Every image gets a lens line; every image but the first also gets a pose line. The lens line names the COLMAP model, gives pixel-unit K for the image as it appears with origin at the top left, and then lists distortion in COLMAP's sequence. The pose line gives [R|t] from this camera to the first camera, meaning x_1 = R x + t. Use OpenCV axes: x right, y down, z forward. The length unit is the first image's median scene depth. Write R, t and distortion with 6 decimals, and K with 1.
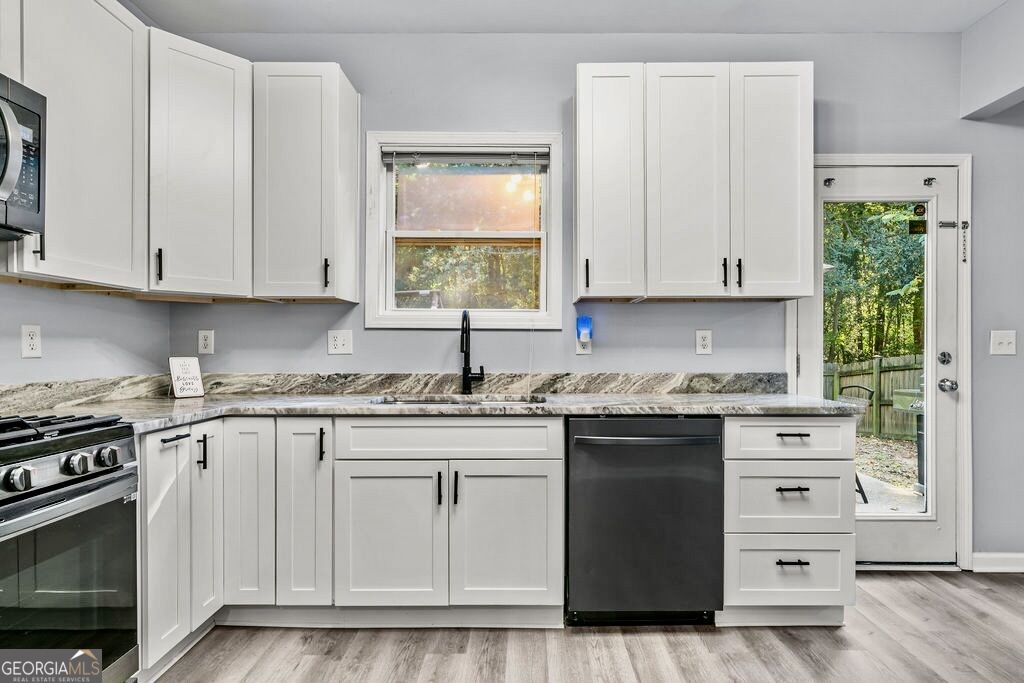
lens RADIAL K [[547.1, 0, 523.0], [0, 547.1, 347.5], [0, 0, 1]] dist [0.003398, 0.001272]
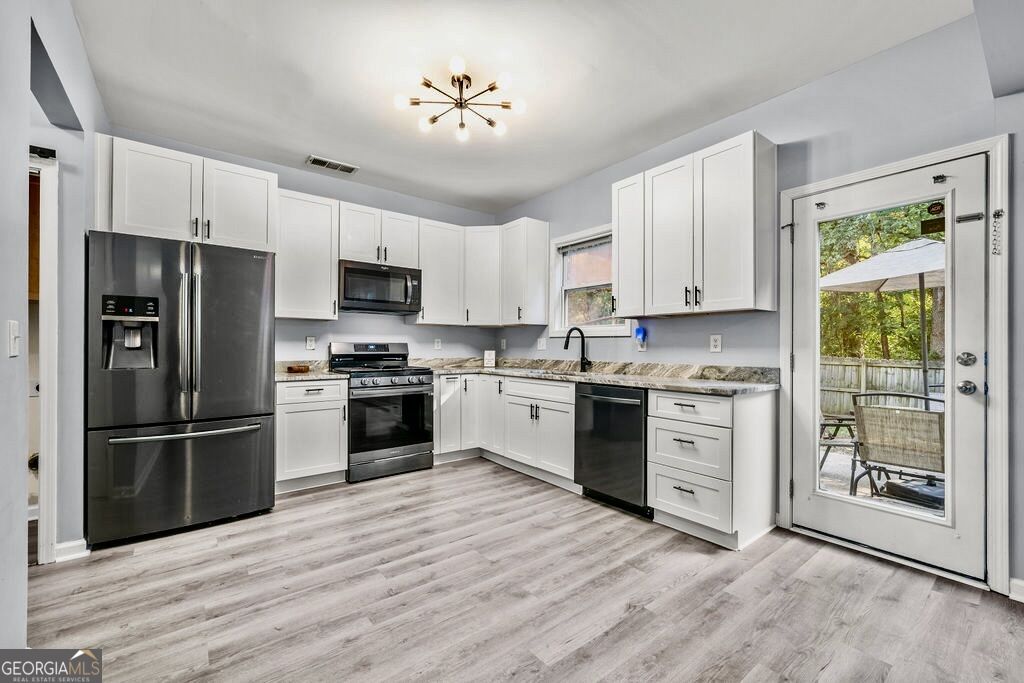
lens RADIAL K [[426.2, 0, 514.8], [0, 426.2, 346.6], [0, 0, 1]] dist [0.001343, 0.000475]
pose [[0.614130, 0.001713, -0.789203, 0.915993], [-0.004432, 0.999989, -0.001279, 0.002180], [0.789192, 0.004283, 0.614131, -0.072741]]
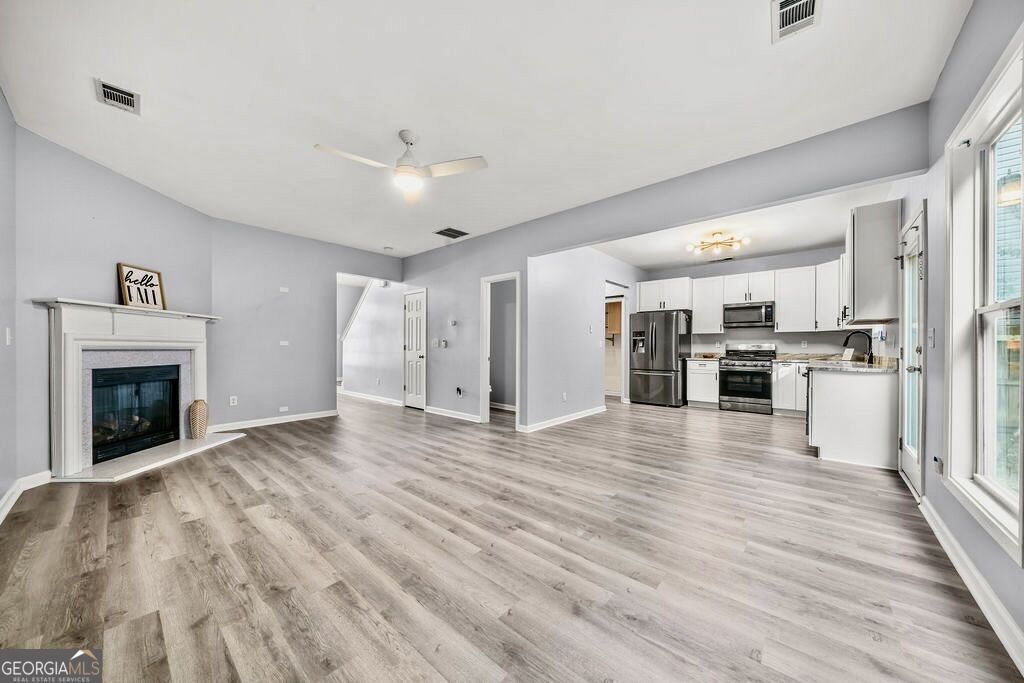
lens RADIAL K [[351.9, 0, 510.7], [0, 351.9, 347.2], [0, 0, 1]] dist [-0.006295, -0.000189]
pose [[-0.664663, -0.002722, -0.747138, 2.237411], [-0.003266, 0.999994, -0.000738, 0.017628], [0.747136, 0.001950, -0.664669, 0.852267]]
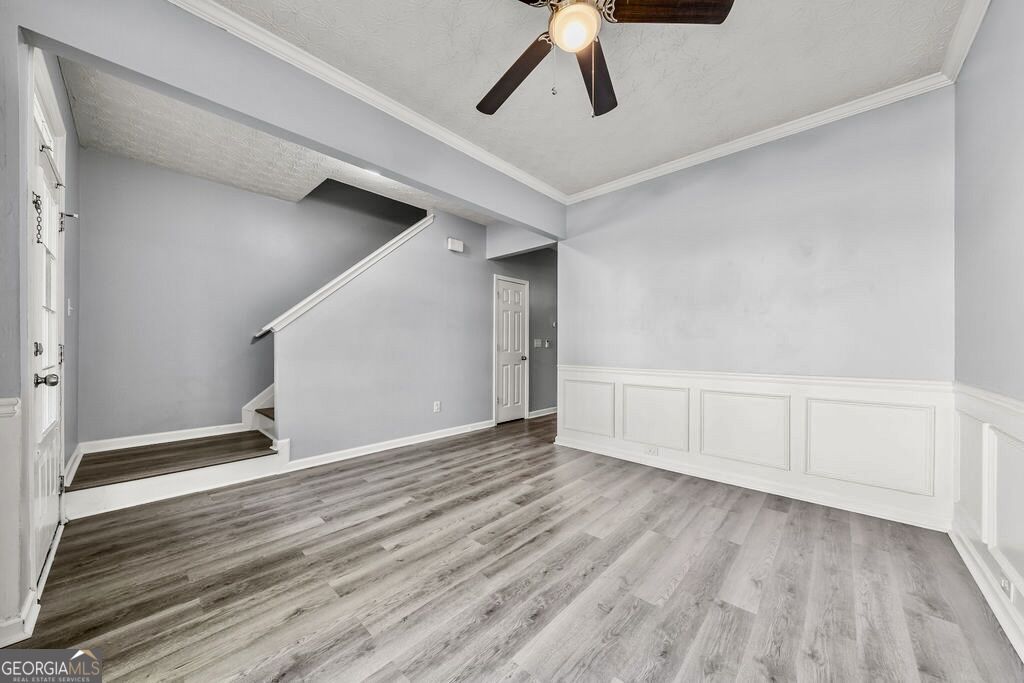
lens RADIAL K [[351.9, 0, 505.9], [0, 351.9, 341.4], [0, 0, 1]] dist [-0.006295, -0.000189]
pose [[0.722802, 0.008363, -0.691005, 1.921228], [-0.008953, 0.999956, 0.002737, 0.001468], [0.690997, 0.004208, 0.722845, -2.277800]]
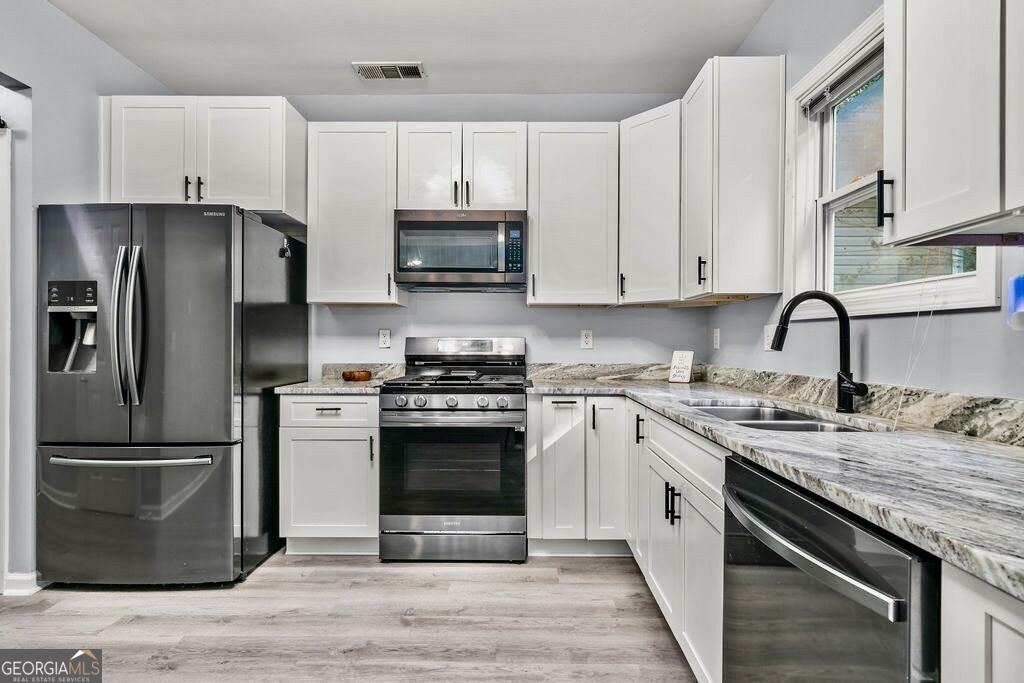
lens RADIAL K [[509.1, 0, 515.2], [0, 509.1, 343.0], [0, 0, 1]] dist [-0.000539, 0.000775]
pose [[-0.015232, 0.001349, -0.999883, 0.547895], [-0.003045, 0.999994, 0.001396, -0.000745], [0.999879, 0.003066, -0.015228, 0.612882]]
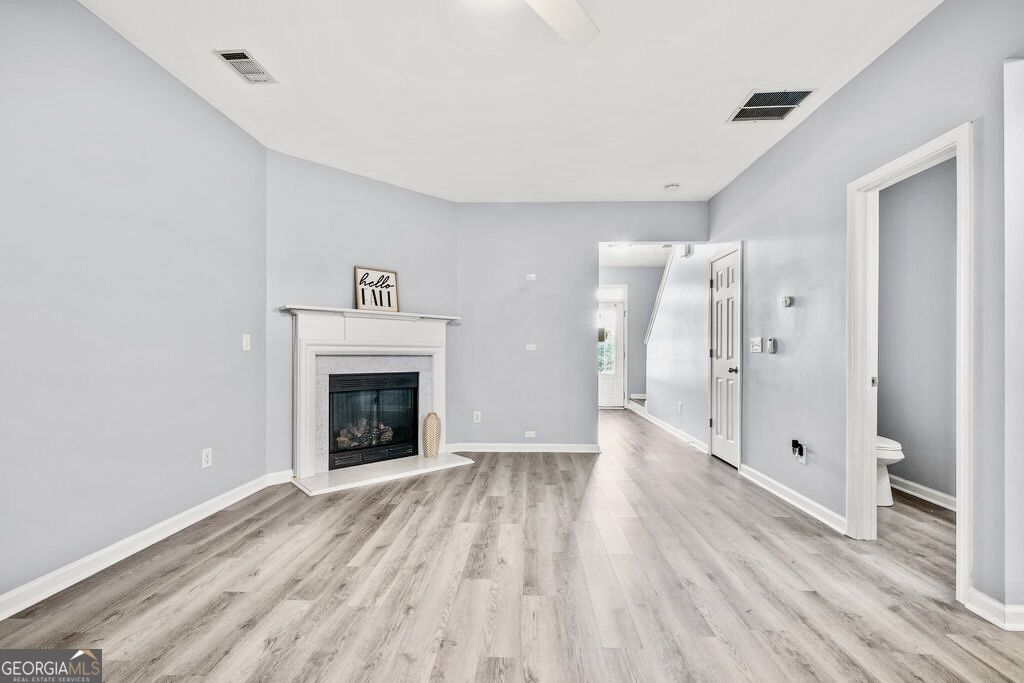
lens RADIAL K [[437.4, 0, 515.2], [0, 437.4, 349.9], [0, 0, 1]] dist [0.002877, -0.000080]
pose [[-0.999035, -0.002632, 0.043849, 1.613009], [-0.002866, 0.999982, -0.005279, 0.018807], [-0.043834, -0.005400, -0.999024, 0.470260]]
